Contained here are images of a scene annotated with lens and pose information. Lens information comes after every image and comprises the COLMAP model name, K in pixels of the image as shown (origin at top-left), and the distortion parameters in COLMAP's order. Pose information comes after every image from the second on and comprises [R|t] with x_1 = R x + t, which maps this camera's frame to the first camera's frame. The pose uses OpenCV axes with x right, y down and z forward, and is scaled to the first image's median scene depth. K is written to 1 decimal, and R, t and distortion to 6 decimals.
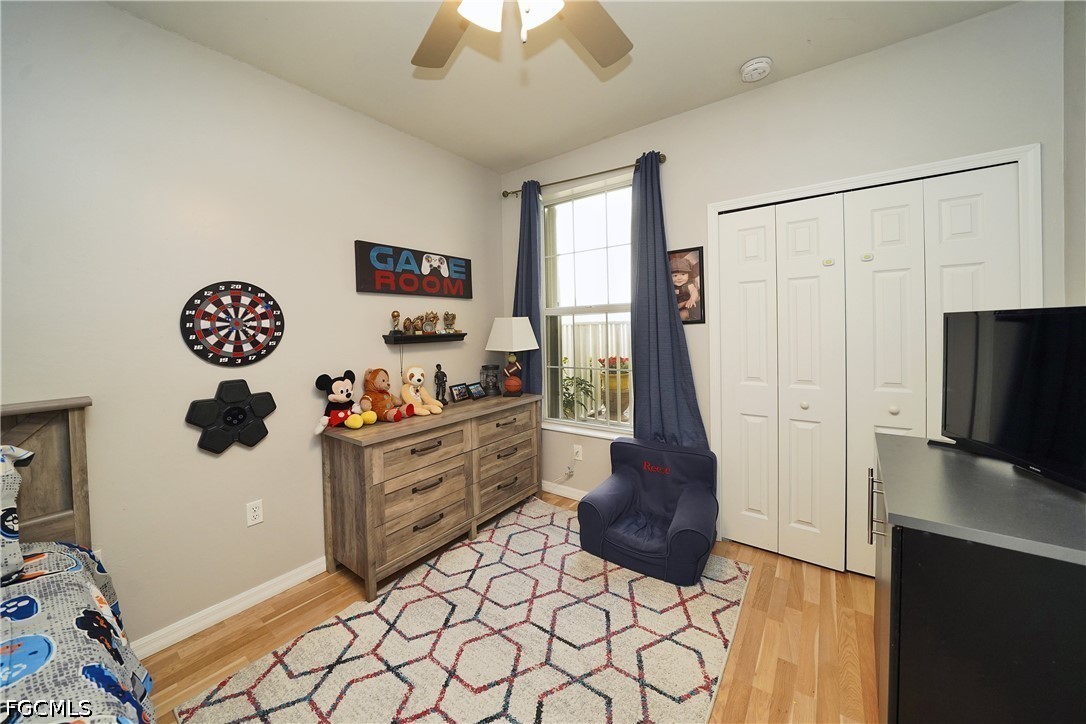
lens RADIAL K [[400.0, 0, 541.0], [0, 400.0, 327.0], [0, 0, 1]] dist [-0.006939, -0.000194]
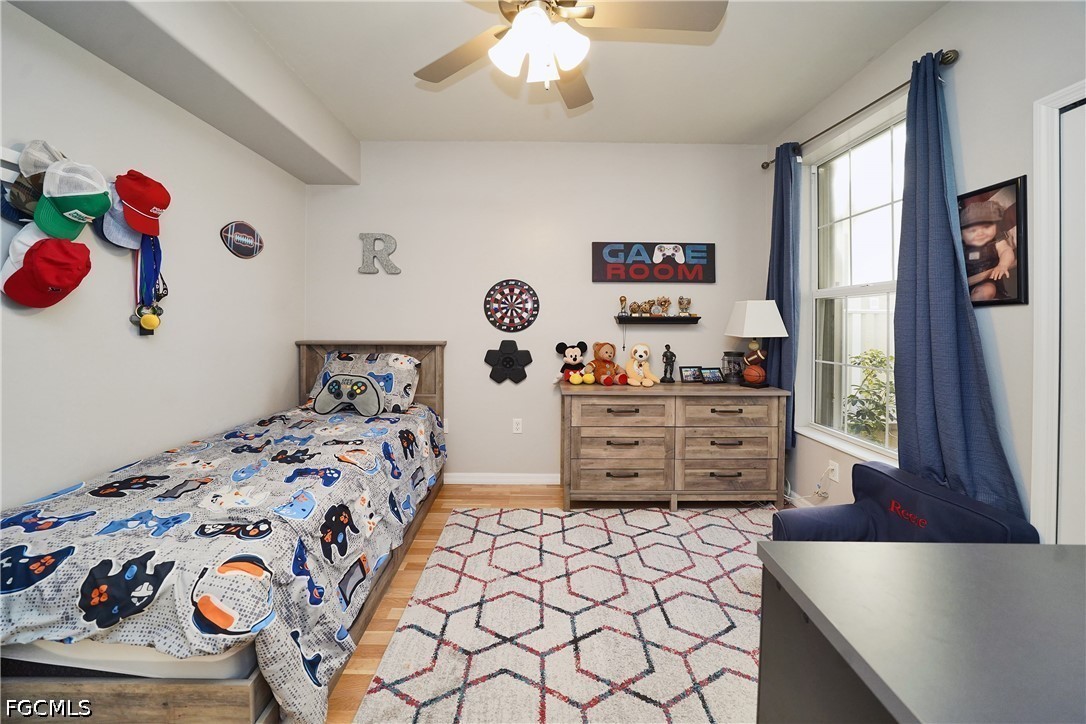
lens RADIAL K [[394.6, 0, 541.5], [0, 394.6, 311.6], [0, 0, 1]] dist [-0.001617, -0.000070]
pose [[0.621539, 0.006263, -0.783358, 0.429776], [-0.016712, 0.999846, -0.005266, 0.017086], [0.783205, 0.016365, 0.621548, 0.075915]]
